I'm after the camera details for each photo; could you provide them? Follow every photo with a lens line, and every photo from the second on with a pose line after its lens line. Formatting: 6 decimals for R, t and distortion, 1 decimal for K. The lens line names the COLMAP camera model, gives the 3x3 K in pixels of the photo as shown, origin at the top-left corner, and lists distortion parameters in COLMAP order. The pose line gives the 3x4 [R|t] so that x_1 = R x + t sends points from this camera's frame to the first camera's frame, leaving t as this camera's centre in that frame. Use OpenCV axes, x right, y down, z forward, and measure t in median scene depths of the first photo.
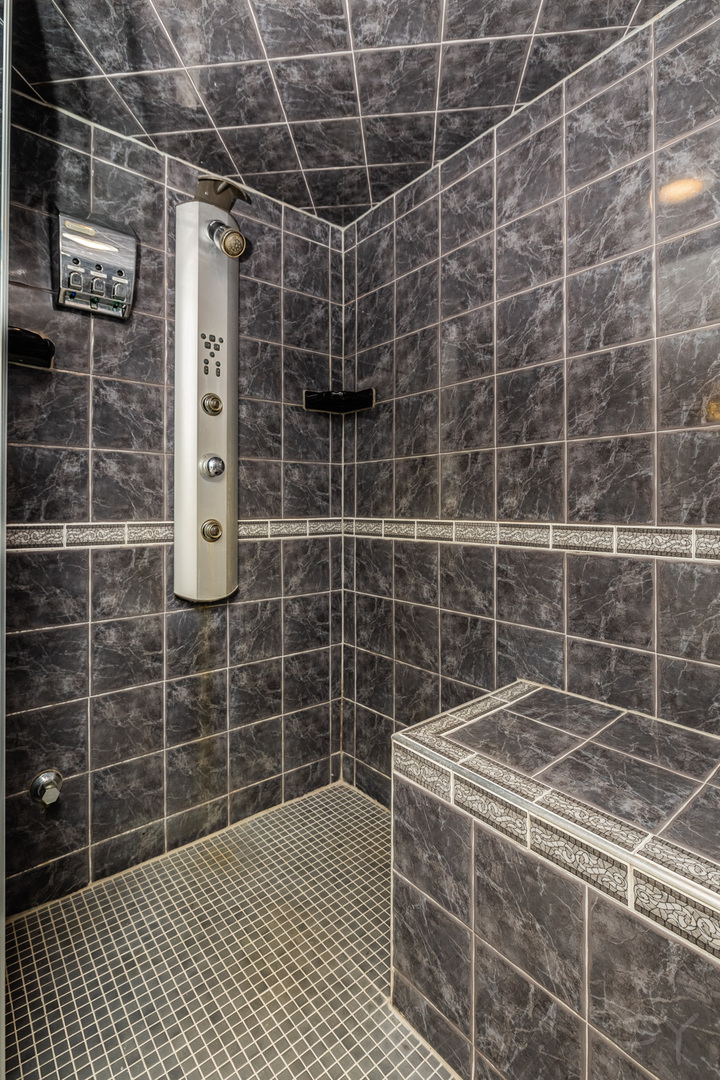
lens RADIAL K [[518.8, 0, 361.1], [0, 518.8, 499.9], [0, 0, 1]] dist [-0.005147, 0.002720]
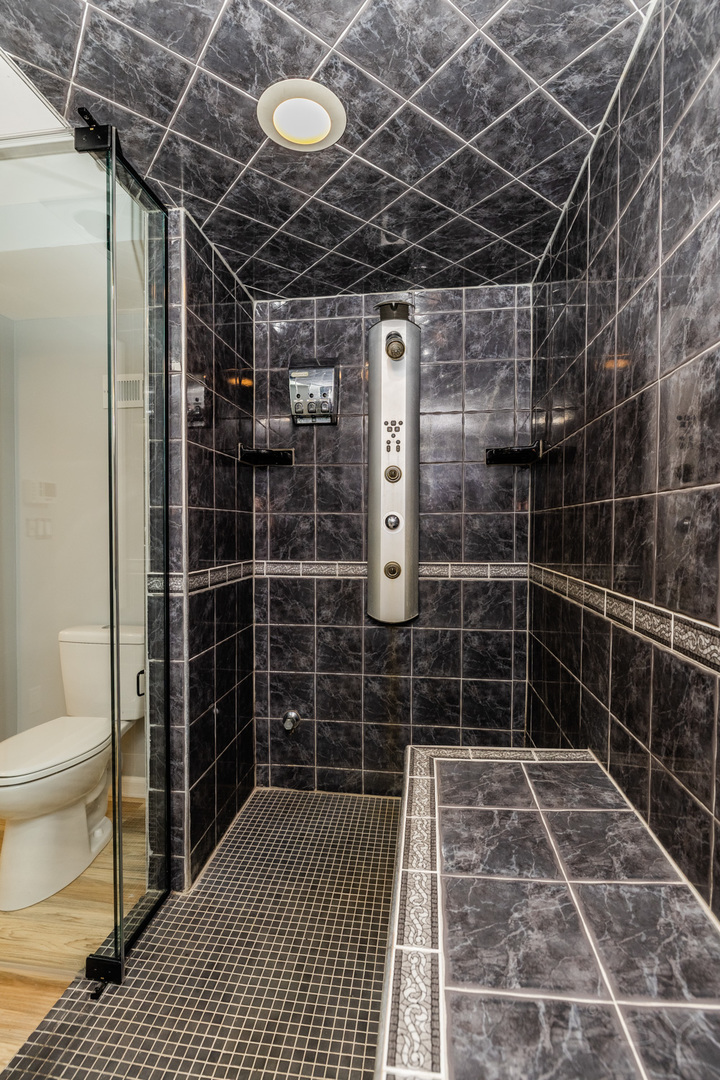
lens RADIAL K [[505.0, 0, 360.3], [0, 505.0, 539.8], [0, 0, 1]] dist [-0.002011, 0.000328]
pose [[0.685142, 0.019511, -0.728148, 0.622225], [0.006745, 0.999428, 0.033127, -0.064425], [0.728378, -0.027608, 0.684619, 0.064306]]
